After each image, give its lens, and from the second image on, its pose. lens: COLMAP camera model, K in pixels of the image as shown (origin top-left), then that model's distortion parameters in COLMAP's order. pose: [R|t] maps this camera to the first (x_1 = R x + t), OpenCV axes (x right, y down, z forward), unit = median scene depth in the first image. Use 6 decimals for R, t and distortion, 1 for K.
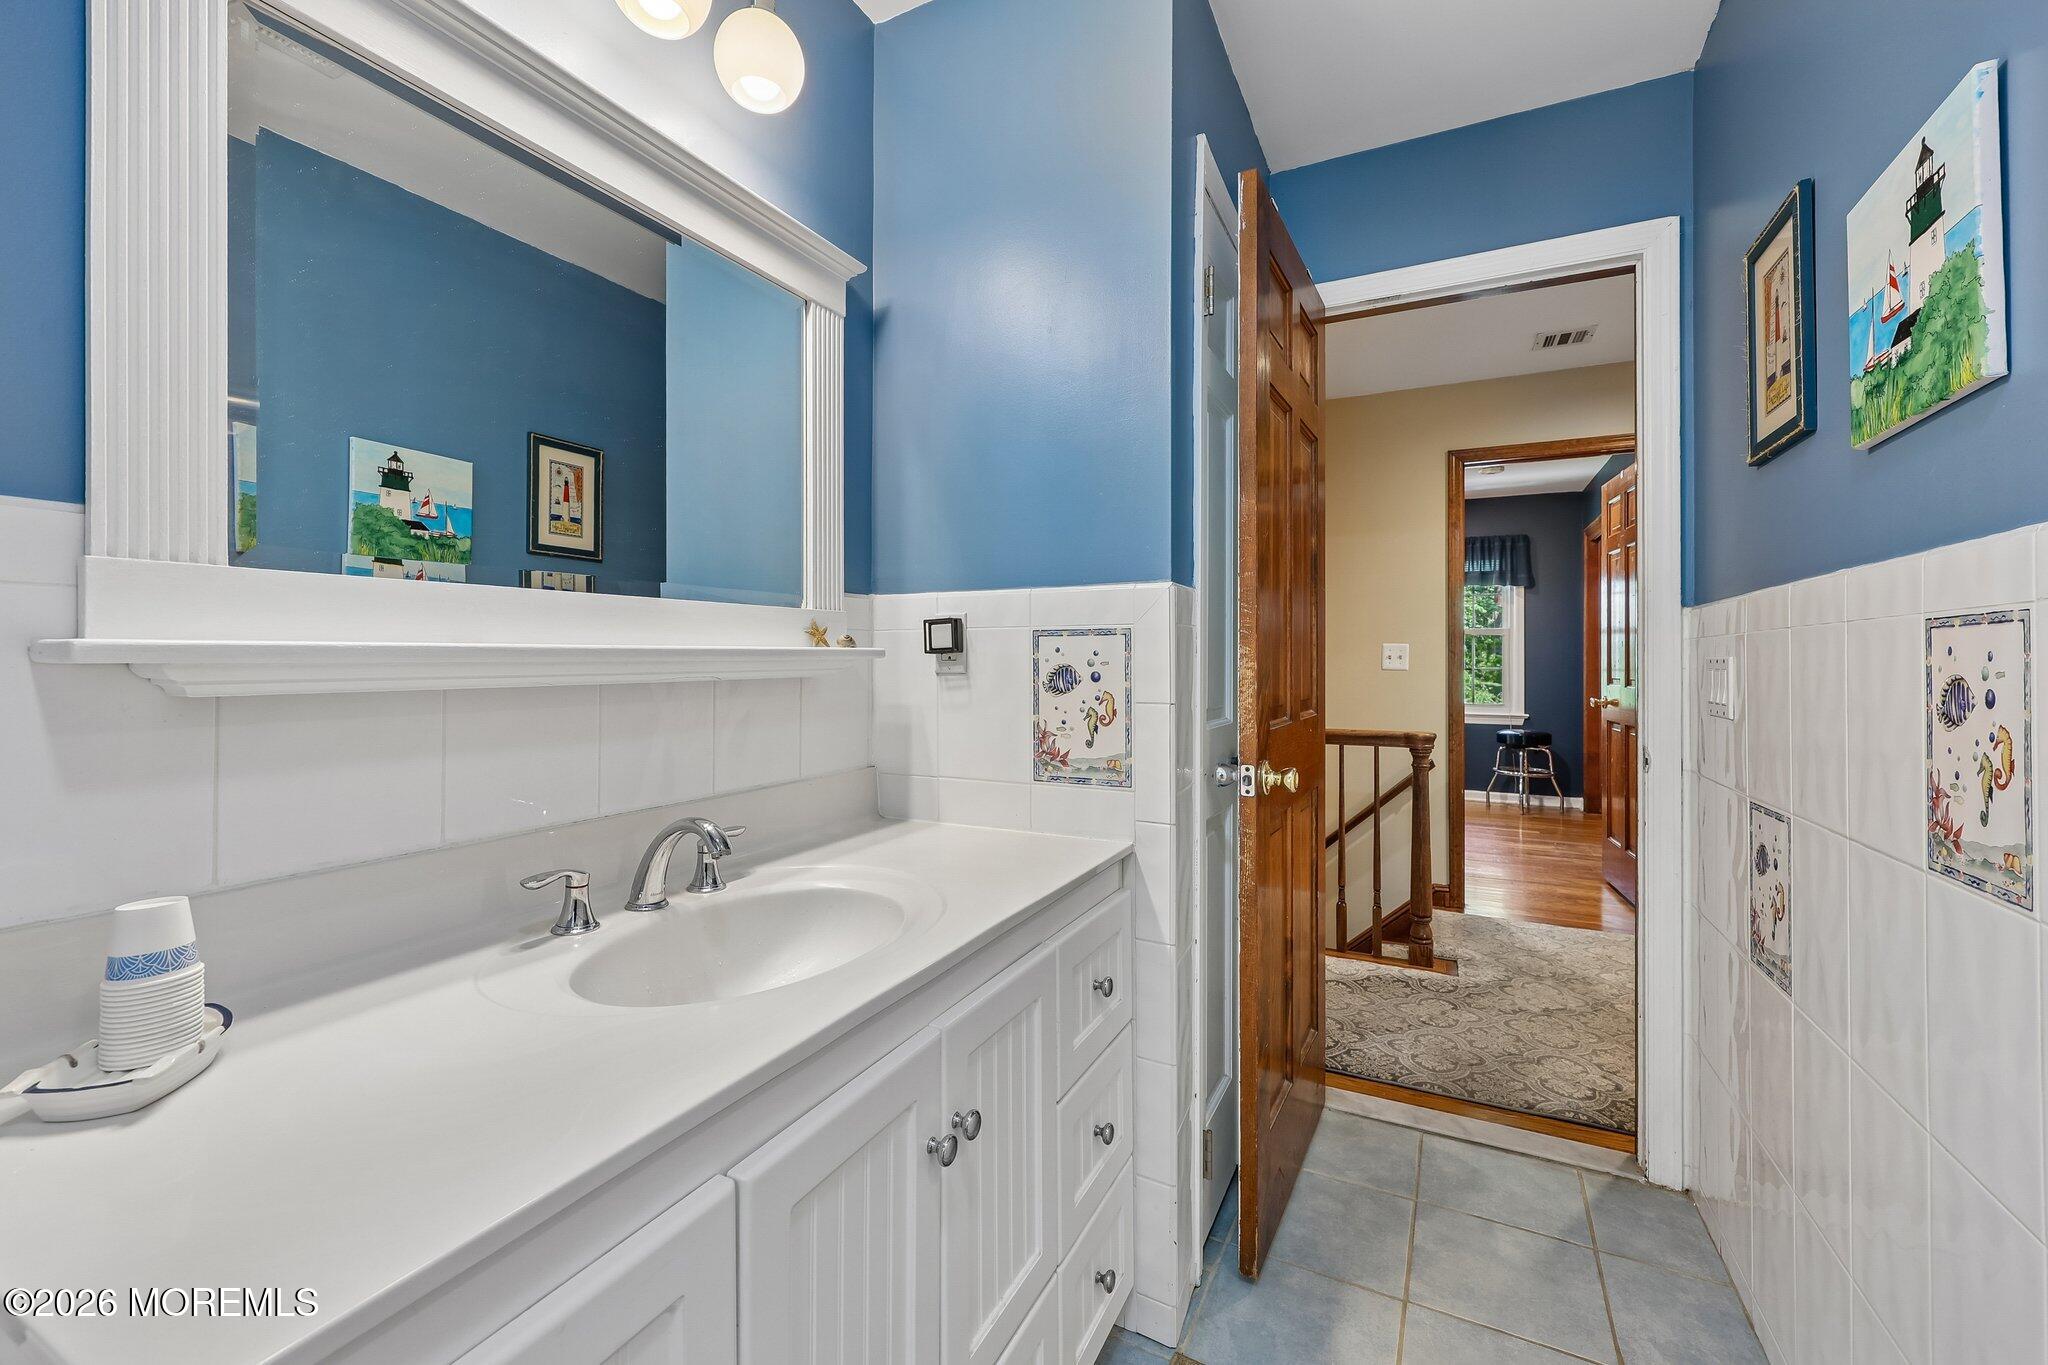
lens RADIAL K [[852.0, 0, 1011.1], [0, 852.0, 661.6], [0, 0, 1]] dist [-0.000801, 0.000451]
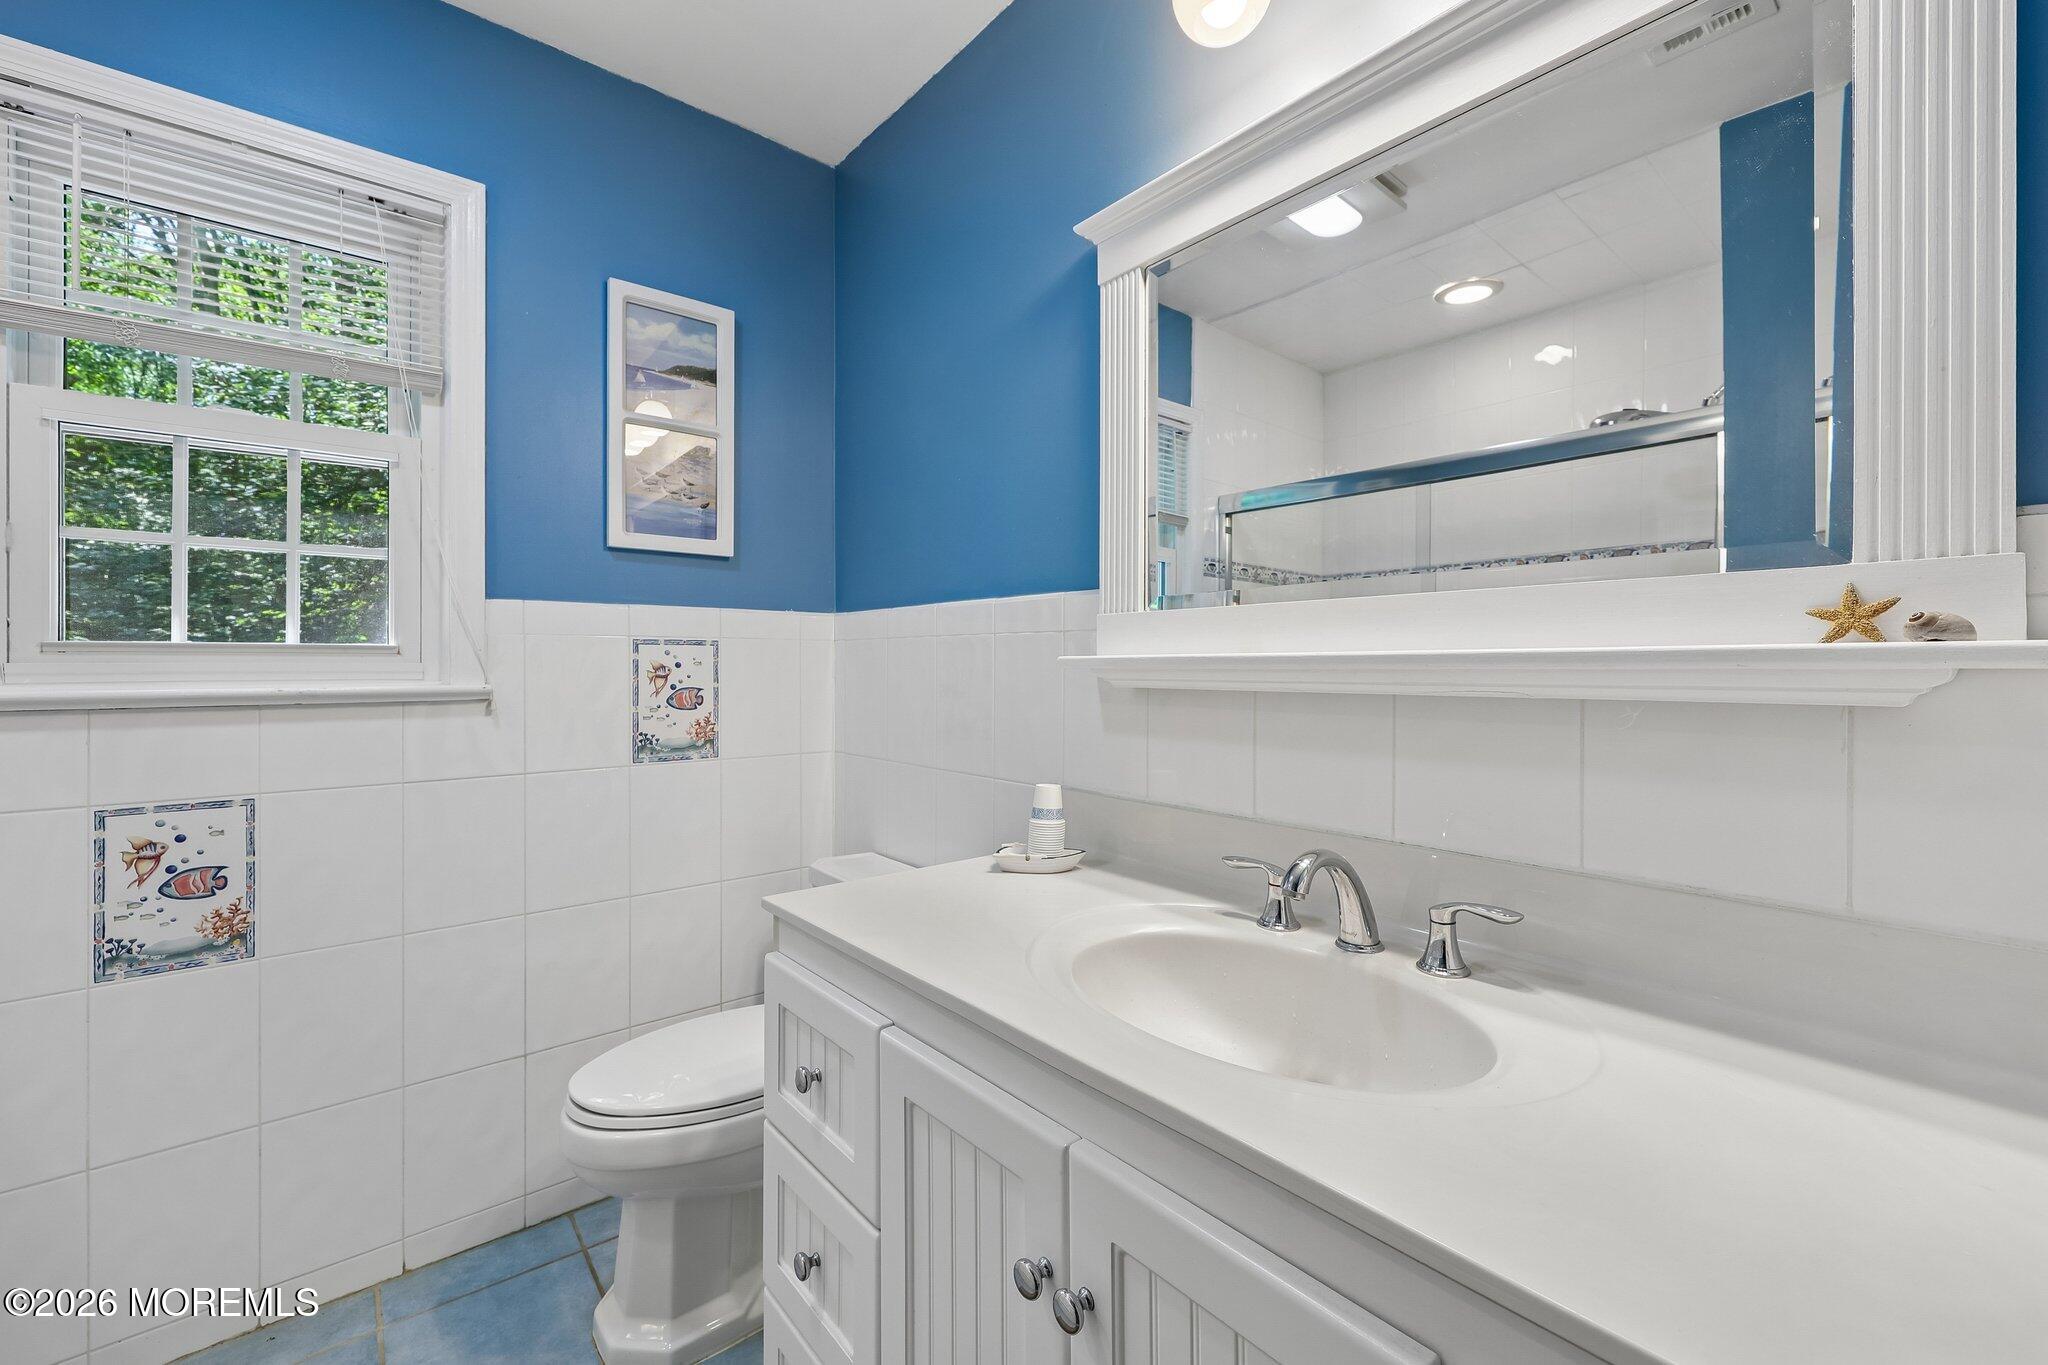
lens RADIAL K [[852.0, 0, 1028.9], [0, 852.0, 666.2], [0, 0, 1]] dist [-0.000801, 0.000451]
pose [[-0.384897, 0.004213, -0.922950, 0.939060], [-0.001530, 0.999985, 0.005202, -0.014333], [0.922958, 0.003415, -0.384885, 1.838429]]
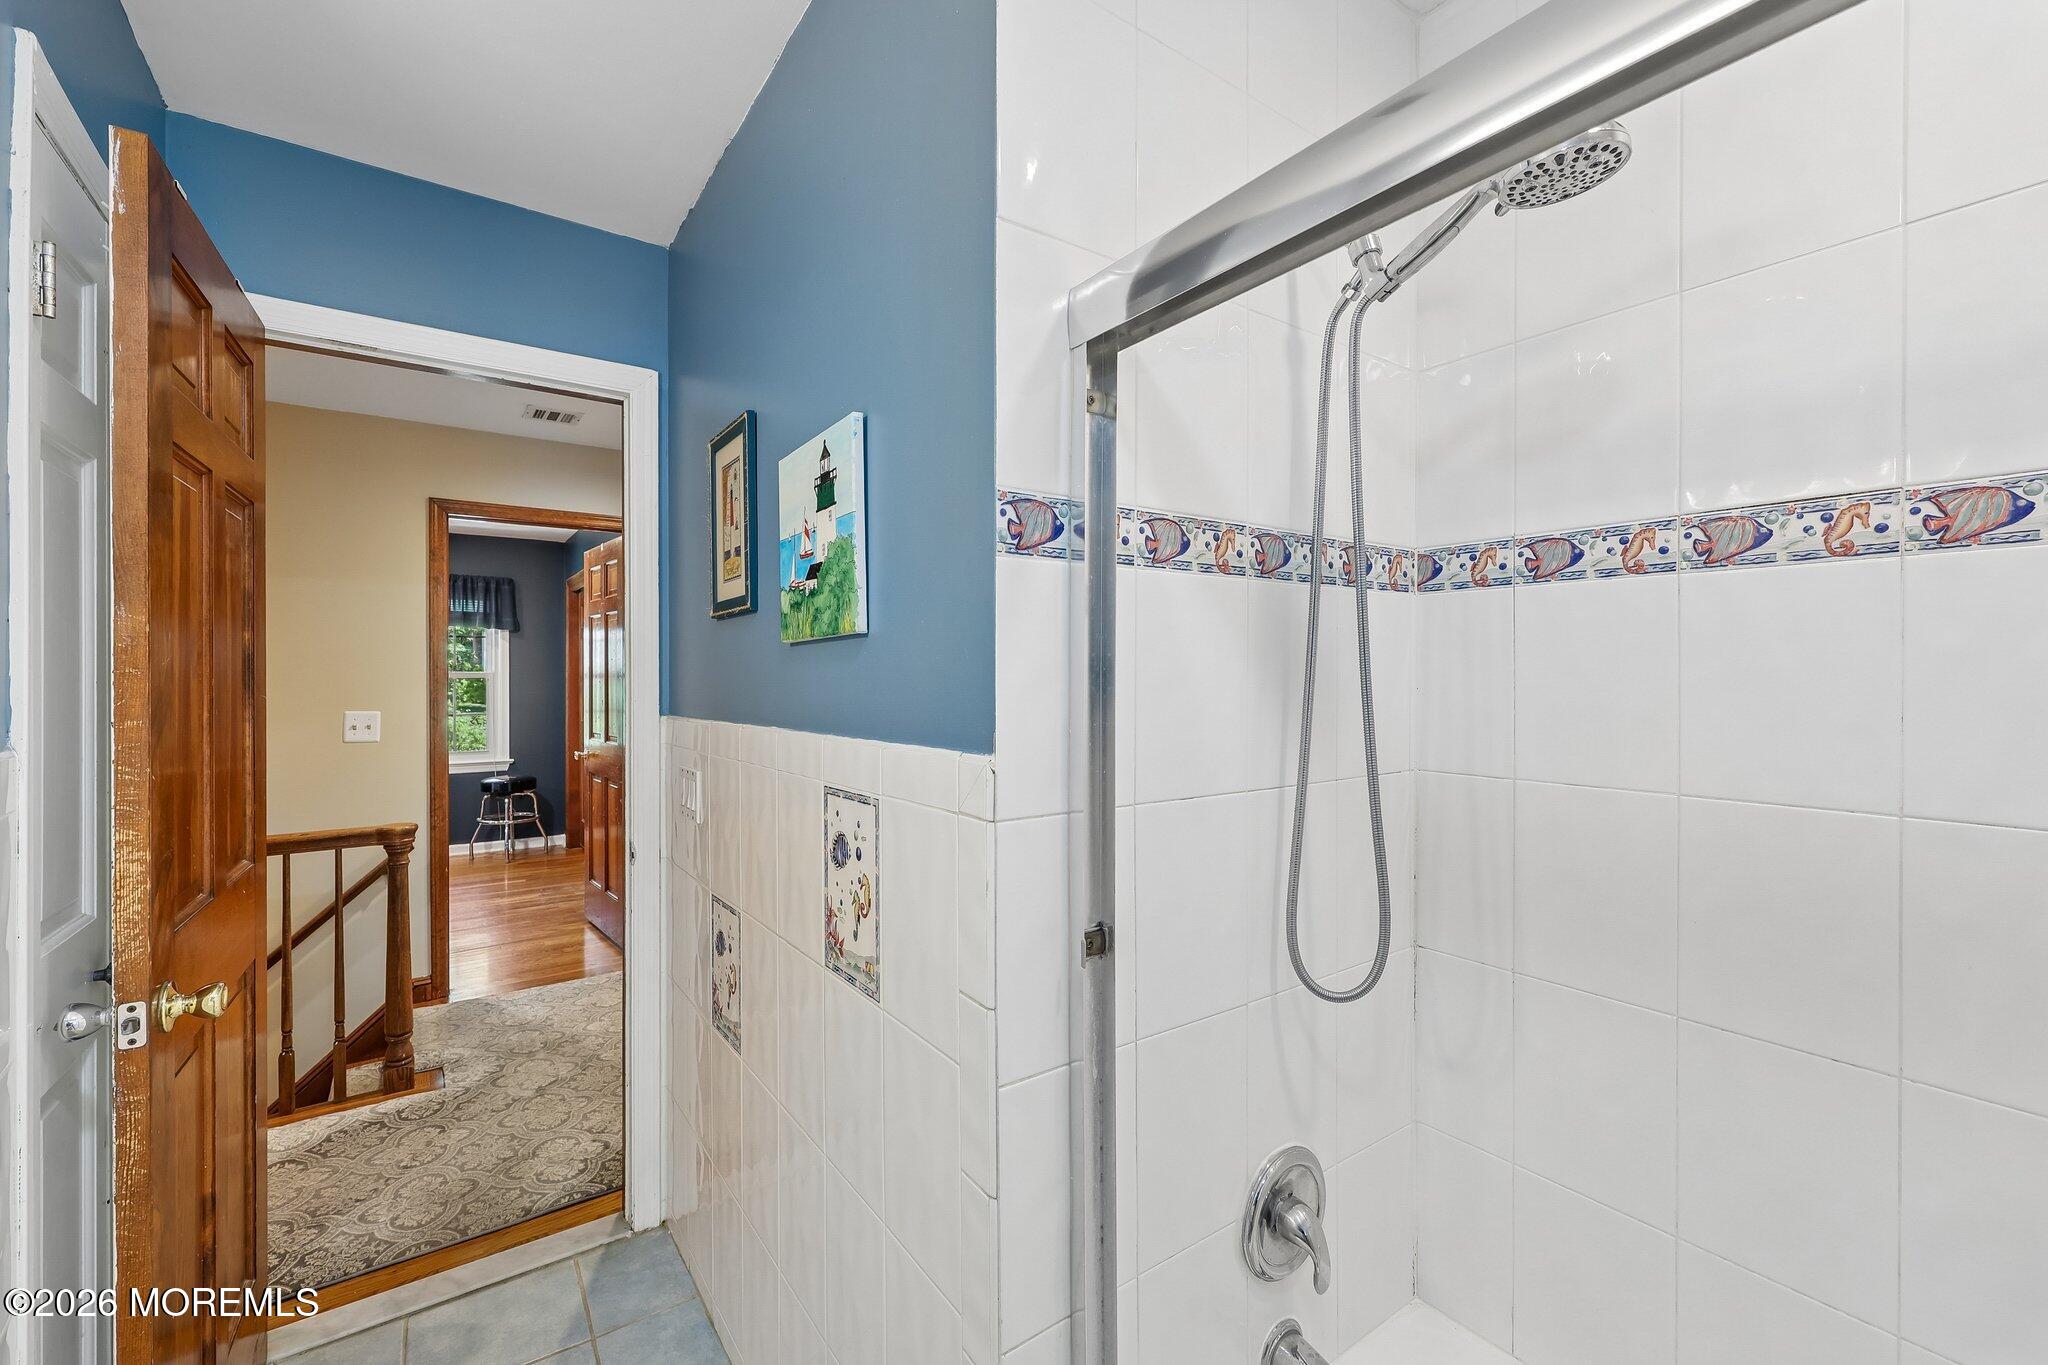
lens RADIAL K [[852.0, 0, 1027.0], [0, 852.0, 681.4], [0, 0, 1]] dist [-0.000801, 0.000451]
pose [[0.459370, -0.004141, 0.888235, 0.000873], [-0.002342, 0.999980, 0.005873, -0.115026], [-0.888242, -0.004778, 0.459351, 0.038918]]
